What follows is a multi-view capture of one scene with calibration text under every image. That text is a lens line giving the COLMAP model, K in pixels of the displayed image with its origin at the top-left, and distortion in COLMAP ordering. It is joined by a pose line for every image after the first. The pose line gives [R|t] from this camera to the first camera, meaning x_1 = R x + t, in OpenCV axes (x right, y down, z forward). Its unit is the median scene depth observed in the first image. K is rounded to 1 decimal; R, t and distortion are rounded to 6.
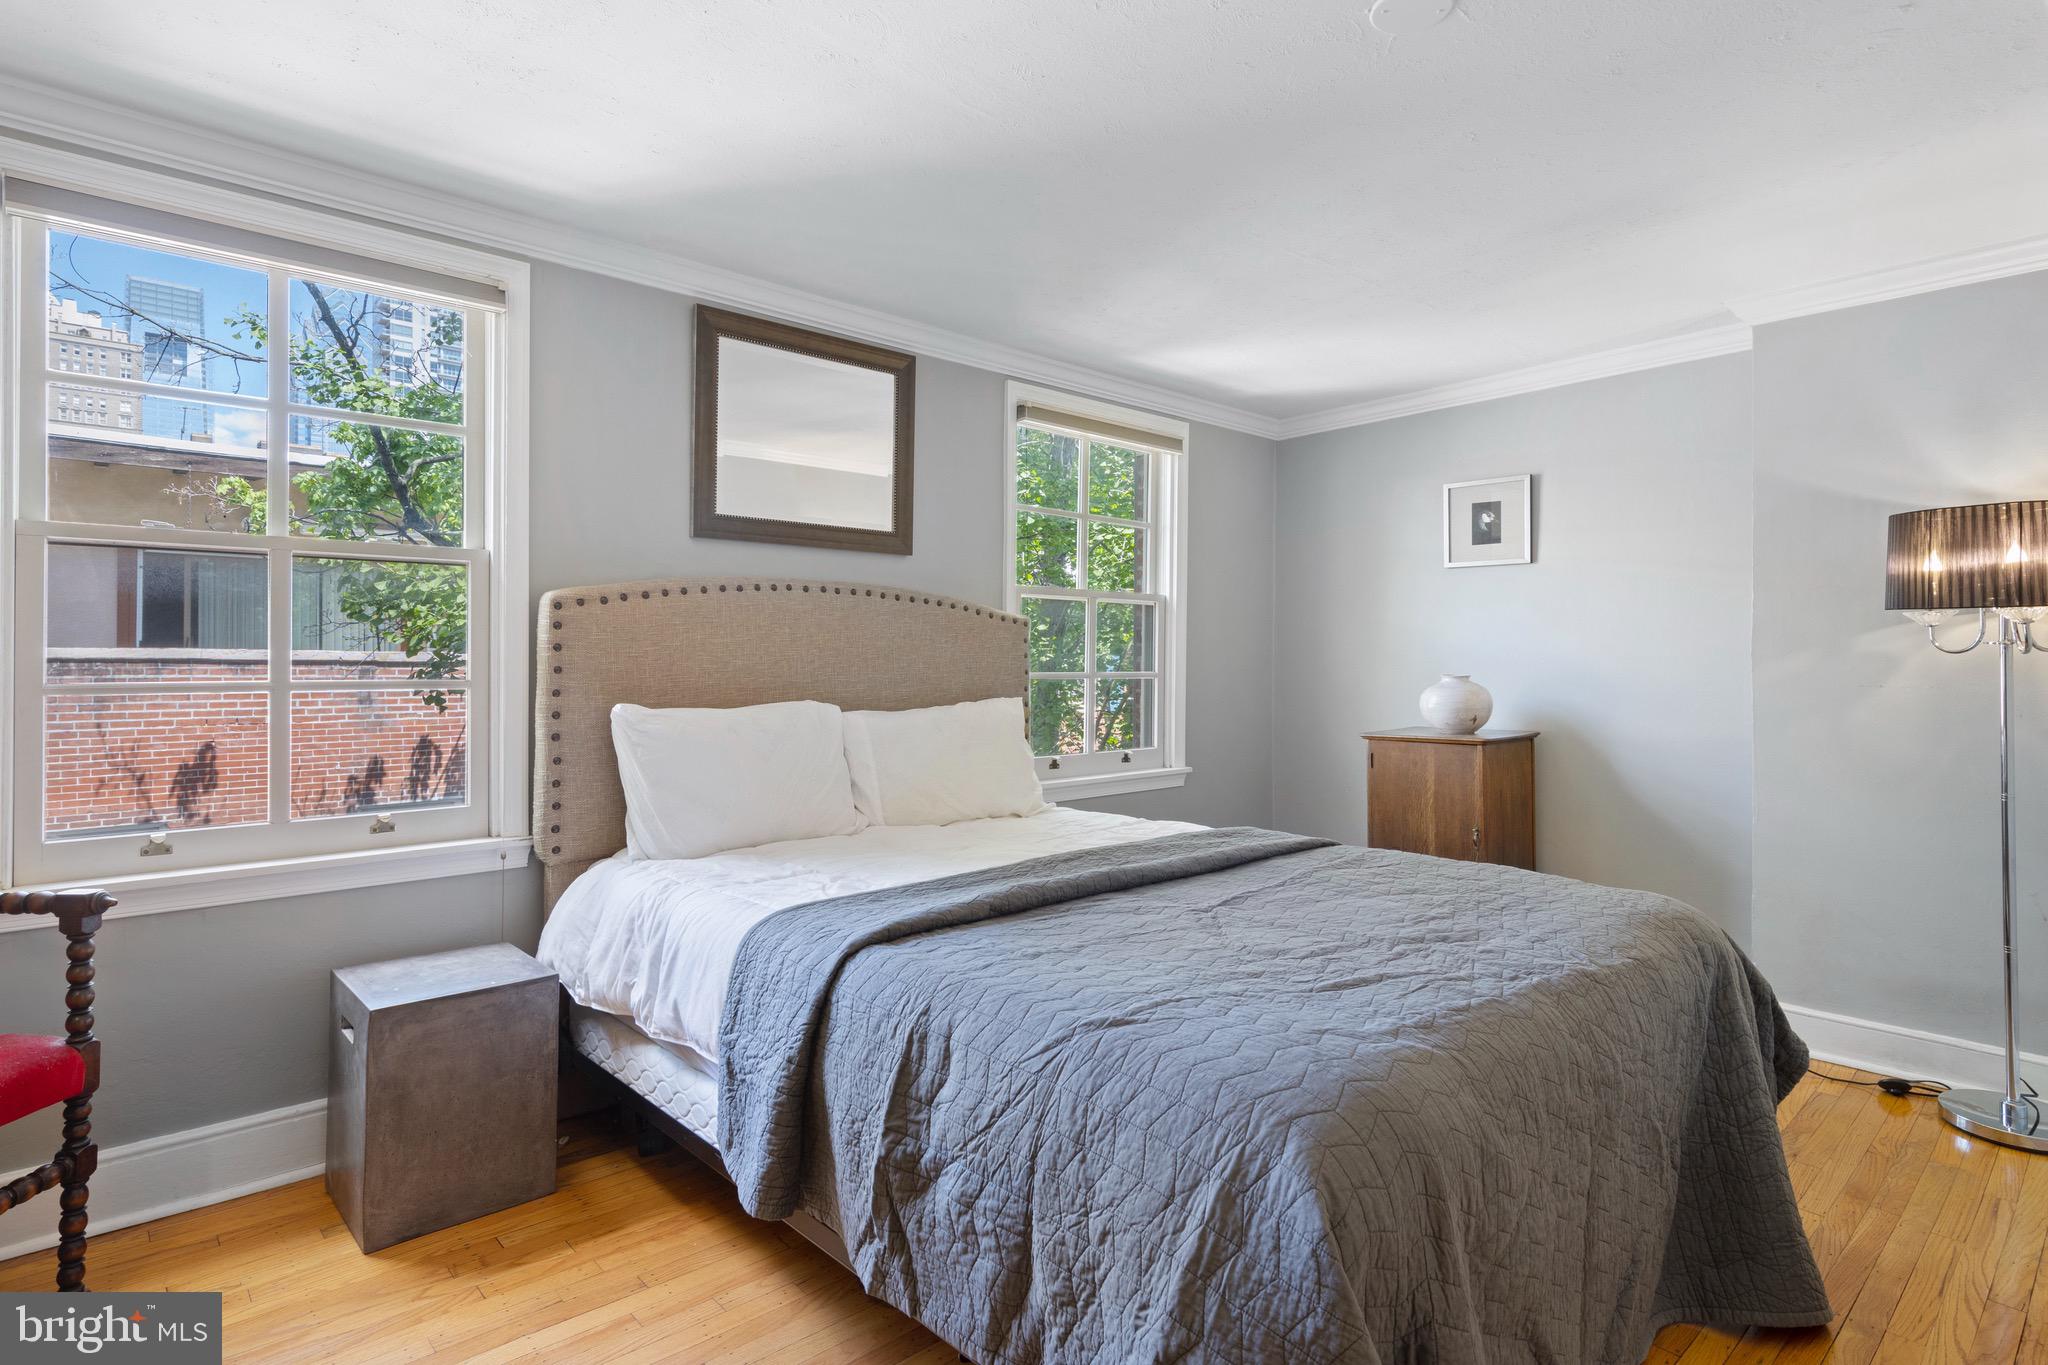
lens RADIAL K [[1048.1, 0, 1022.4], [0, 1048.1, 666.9], [0, 0, 1]] dist [0.011788, -0.003727]
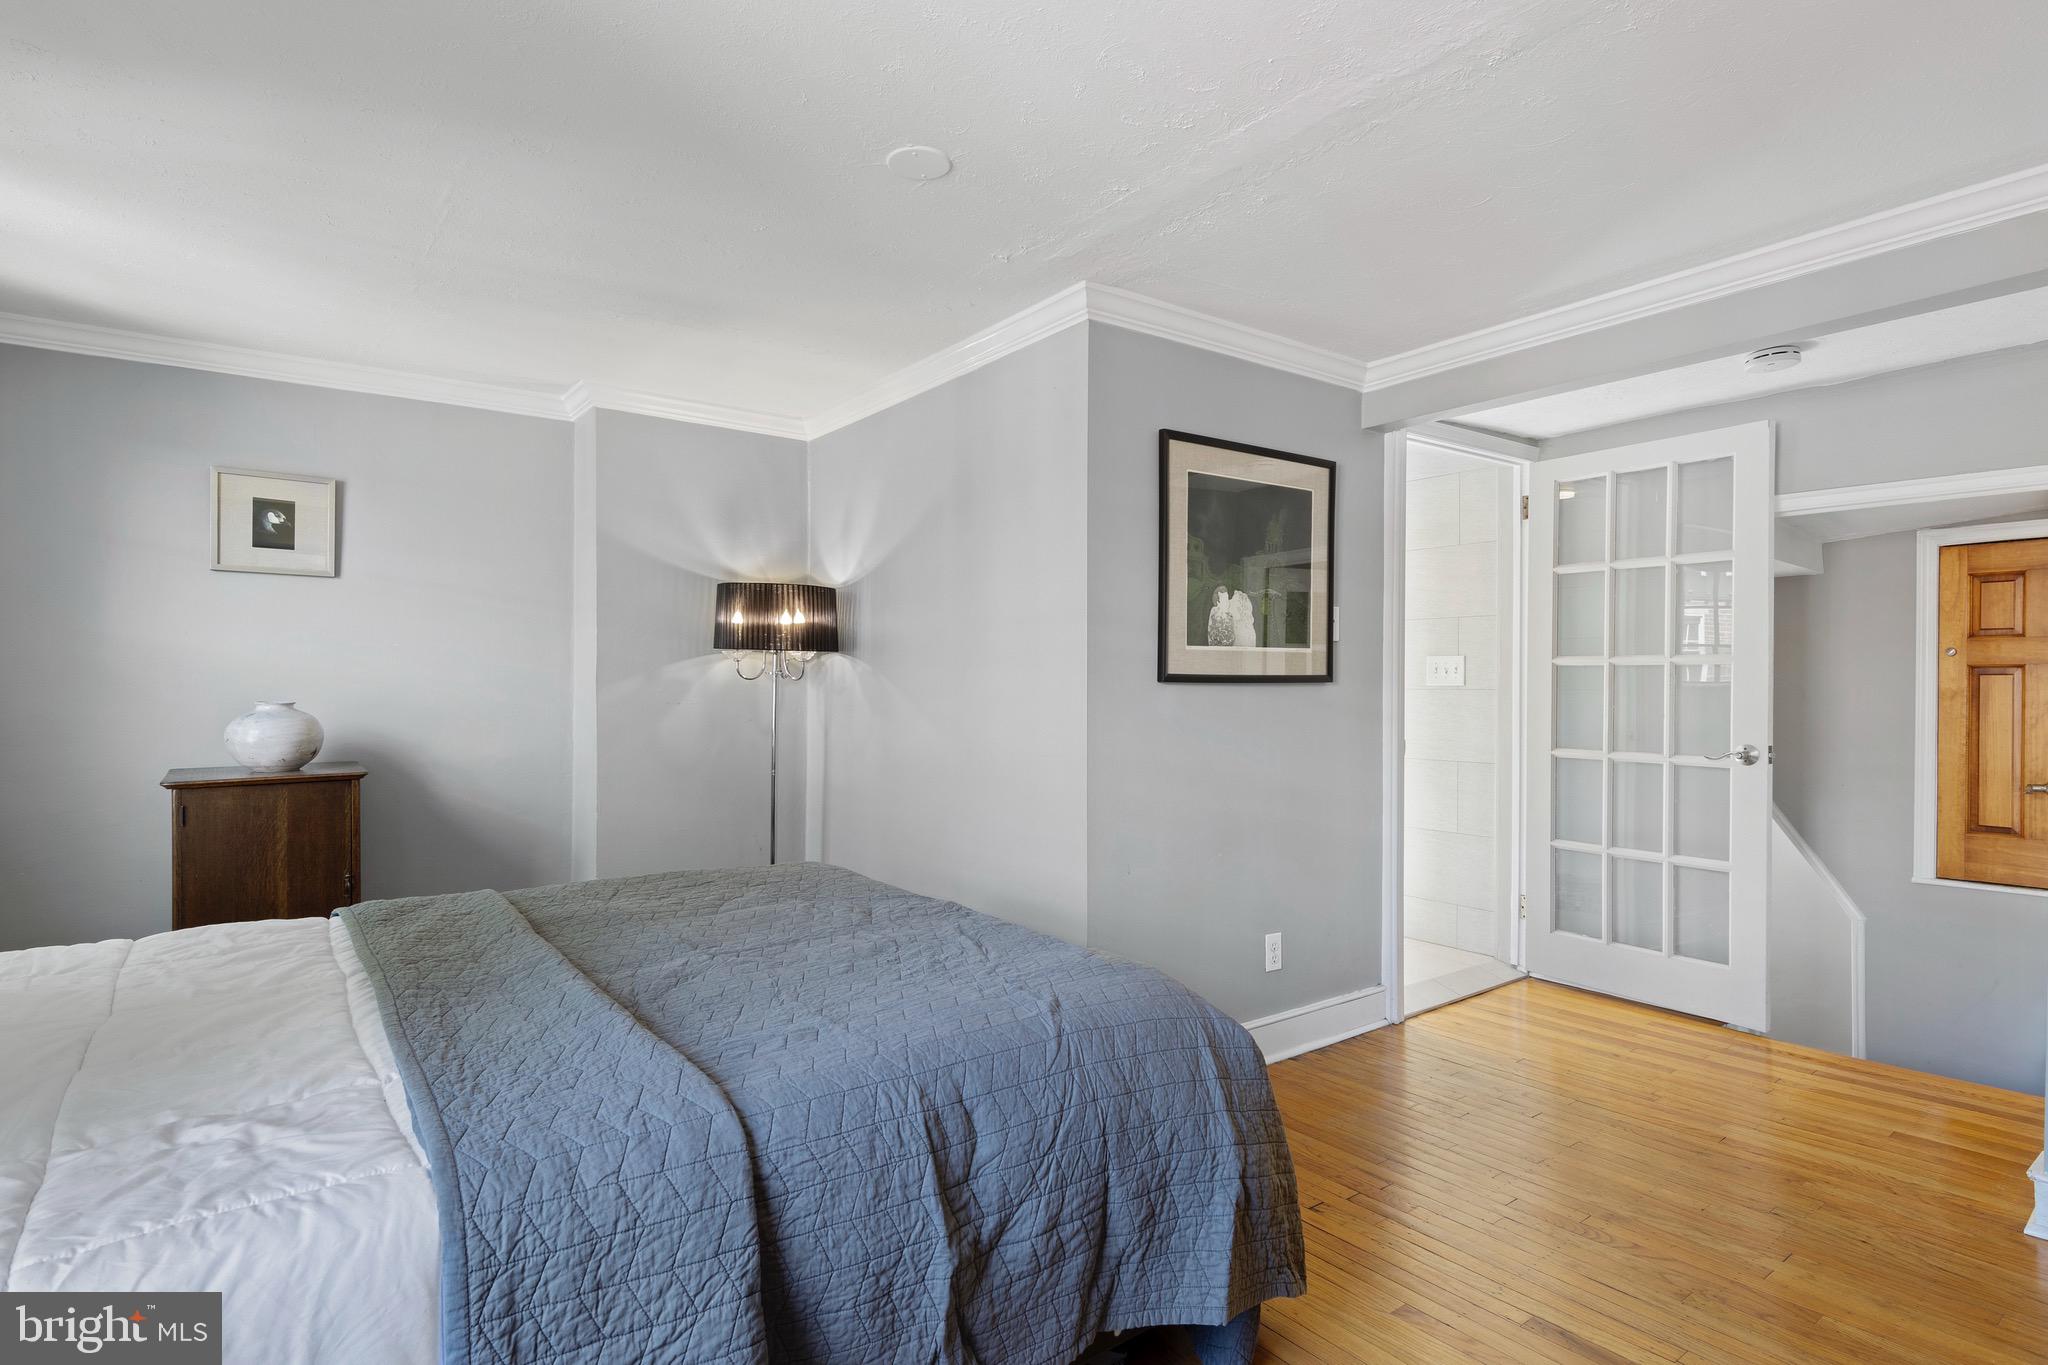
lens RADIAL K [[1048.1, 0, 1021.5], [0, 1048.1, 684.9], [0, 0, 1]] dist [0.011788, -0.003727]
pose [[0.091579, -0.003709, 0.995791, -0.547570], [0.004721, 0.999983, 0.003291, -0.008498], [-0.995787, 0.004400, 0.091595, 0.479818]]
